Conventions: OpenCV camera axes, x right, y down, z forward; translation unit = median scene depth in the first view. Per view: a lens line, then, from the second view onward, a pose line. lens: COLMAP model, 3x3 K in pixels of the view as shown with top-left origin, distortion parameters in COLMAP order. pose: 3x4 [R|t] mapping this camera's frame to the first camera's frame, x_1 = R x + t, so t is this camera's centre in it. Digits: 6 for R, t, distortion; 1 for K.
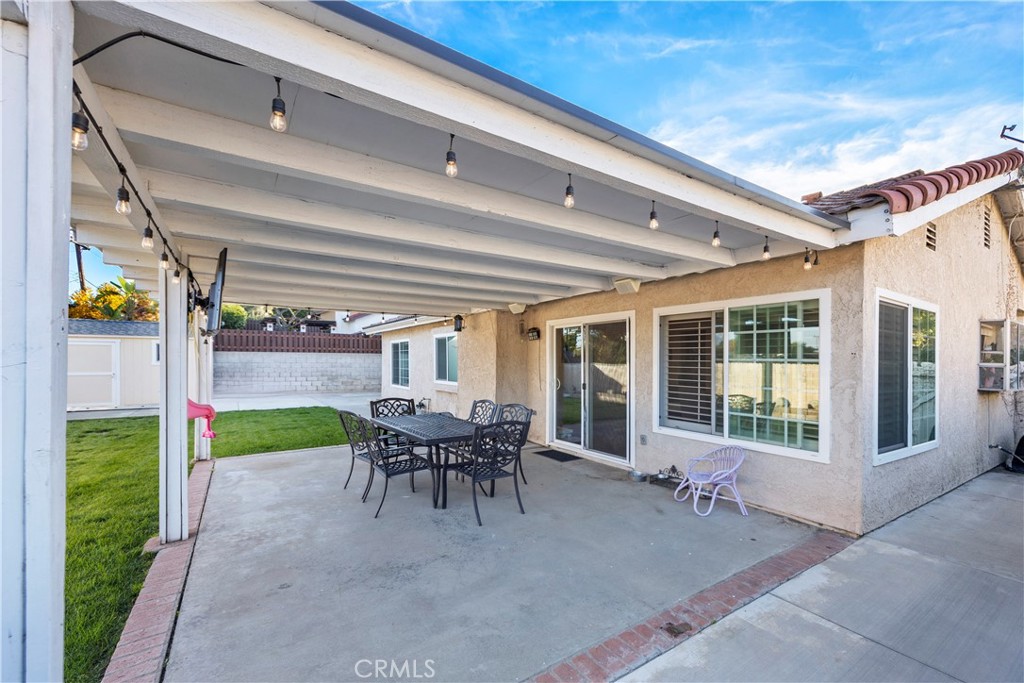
lens RADIAL K [[413.4, 0, 511.9], [0, 413.4, 352.8], [0, 0, 1]] dist [0.002996, 0.000151]
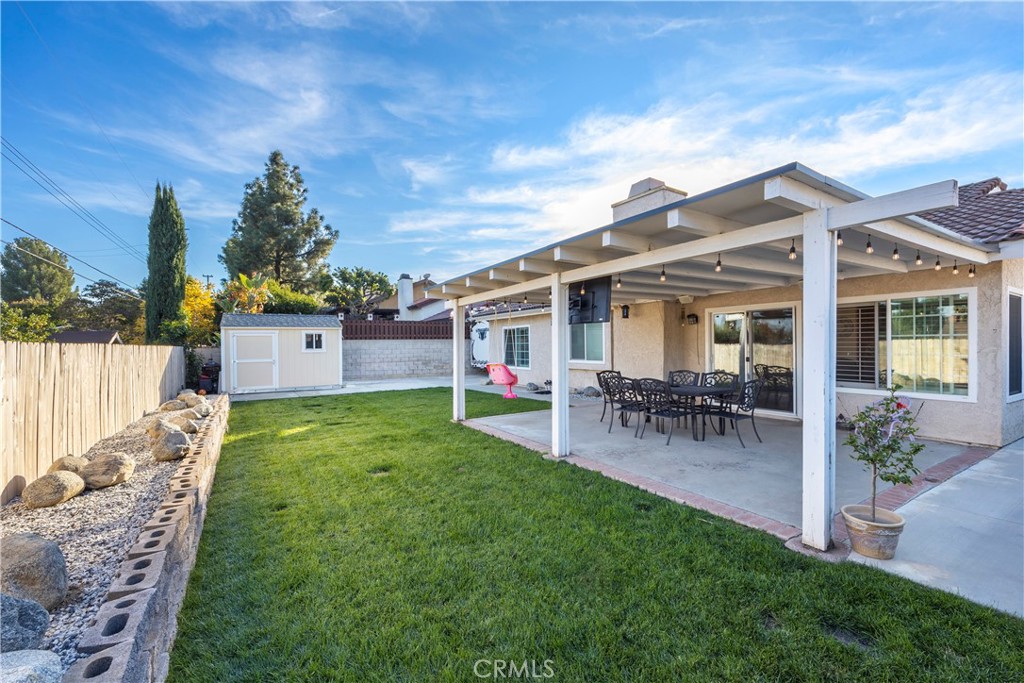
lens RADIAL K [[431.1, 0, 514.6], [0, 431.1, 340.3], [0, 0, 1]] dist [-0.002151, -0.000210]
pose [[0.999698, -0.018861, -0.015757, -0.725146], [0.018979, 0.999793, 0.007348, -0.003609], [0.015615, -0.007645, 0.999849, -0.484925]]
